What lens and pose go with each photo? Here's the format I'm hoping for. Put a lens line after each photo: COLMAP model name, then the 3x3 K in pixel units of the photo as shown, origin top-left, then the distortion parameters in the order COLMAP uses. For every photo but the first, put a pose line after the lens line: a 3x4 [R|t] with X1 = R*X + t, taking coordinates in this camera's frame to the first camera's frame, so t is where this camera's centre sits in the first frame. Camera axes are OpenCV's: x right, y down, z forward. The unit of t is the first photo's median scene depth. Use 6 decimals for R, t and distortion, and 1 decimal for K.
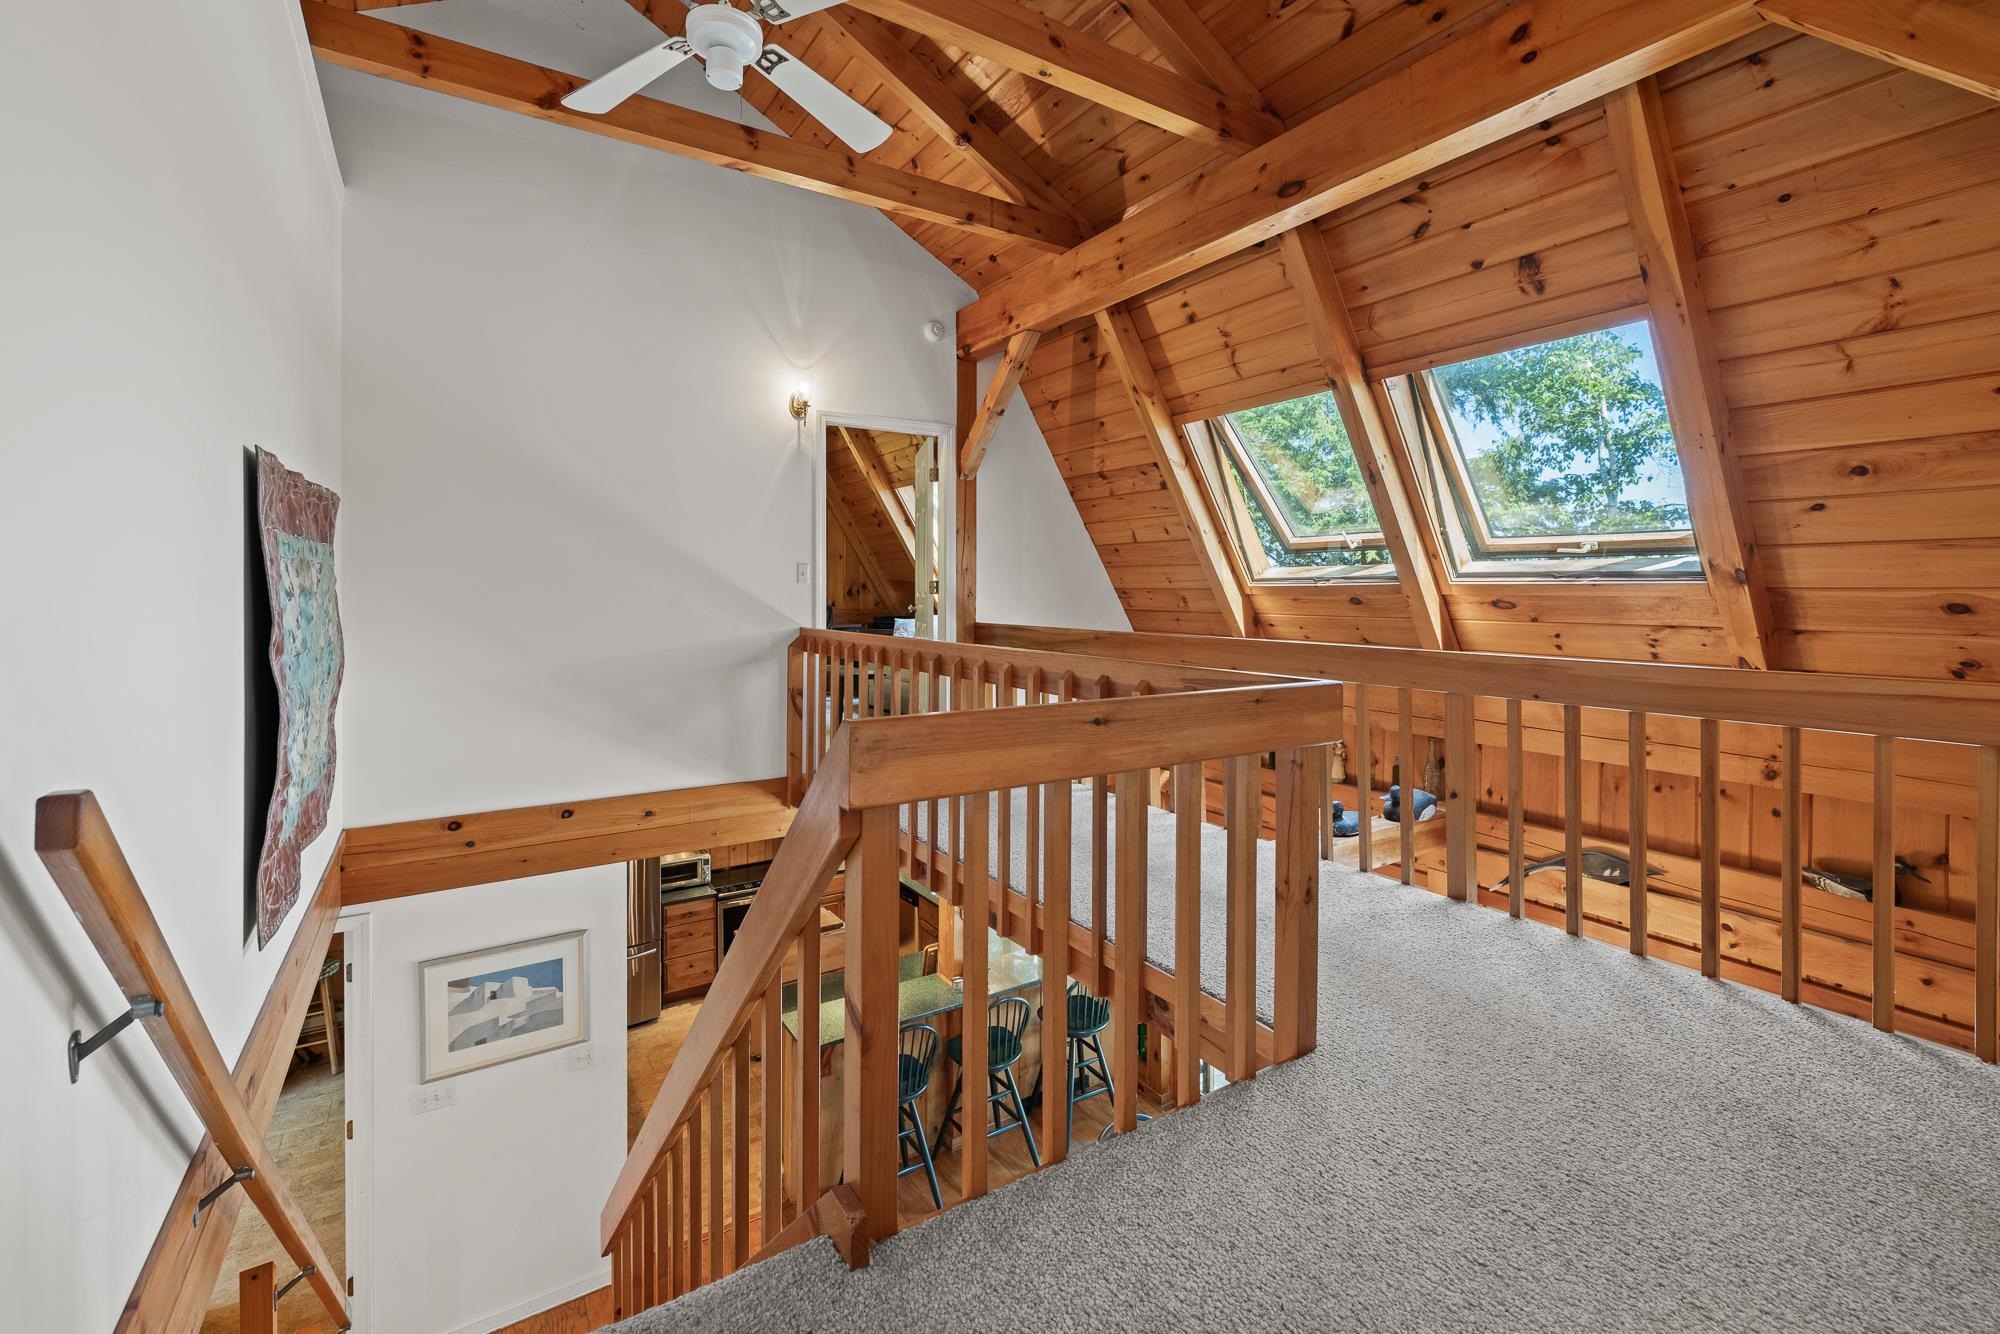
lens RADIAL K [[870.1, 0, 999.6], [0, 870.1, 587.3], [0, 0, 1]] dist [-0.000780, 0.000113]
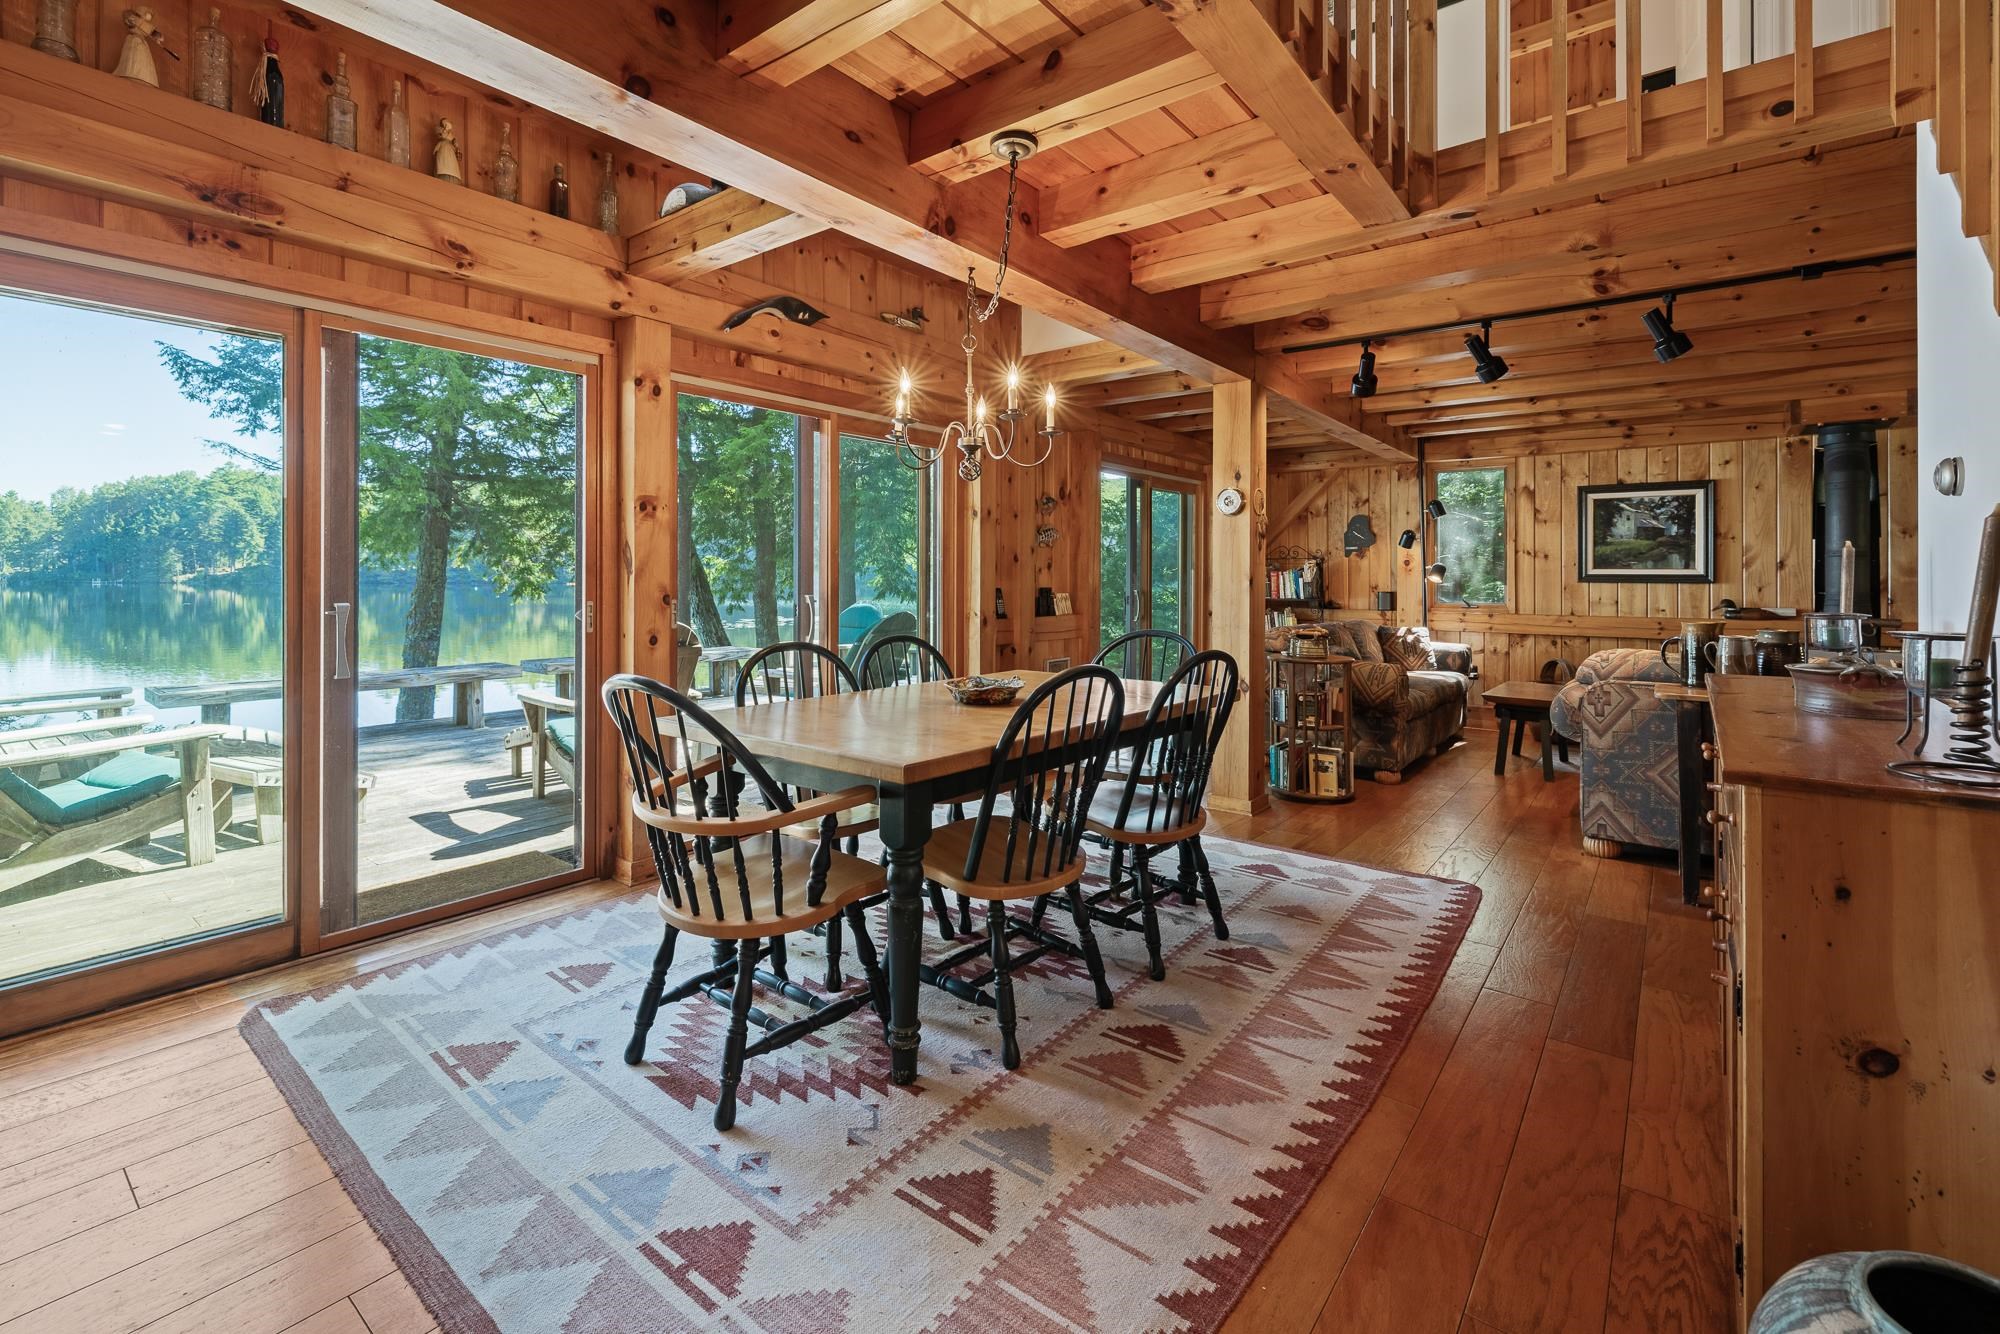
lens RADIAL K [[872.1, 0, 1004.2], [0, 872.1, 573.6], [0, 0, 1]] dist [-0.001858, -0.000506]
pose [[-0.334757, 0.002679, 0.942301, -0.304684], [-0.003862, 0.999984, -0.004216, 0.508095], [-0.942297, -0.005051, -0.334741, 0.880383]]
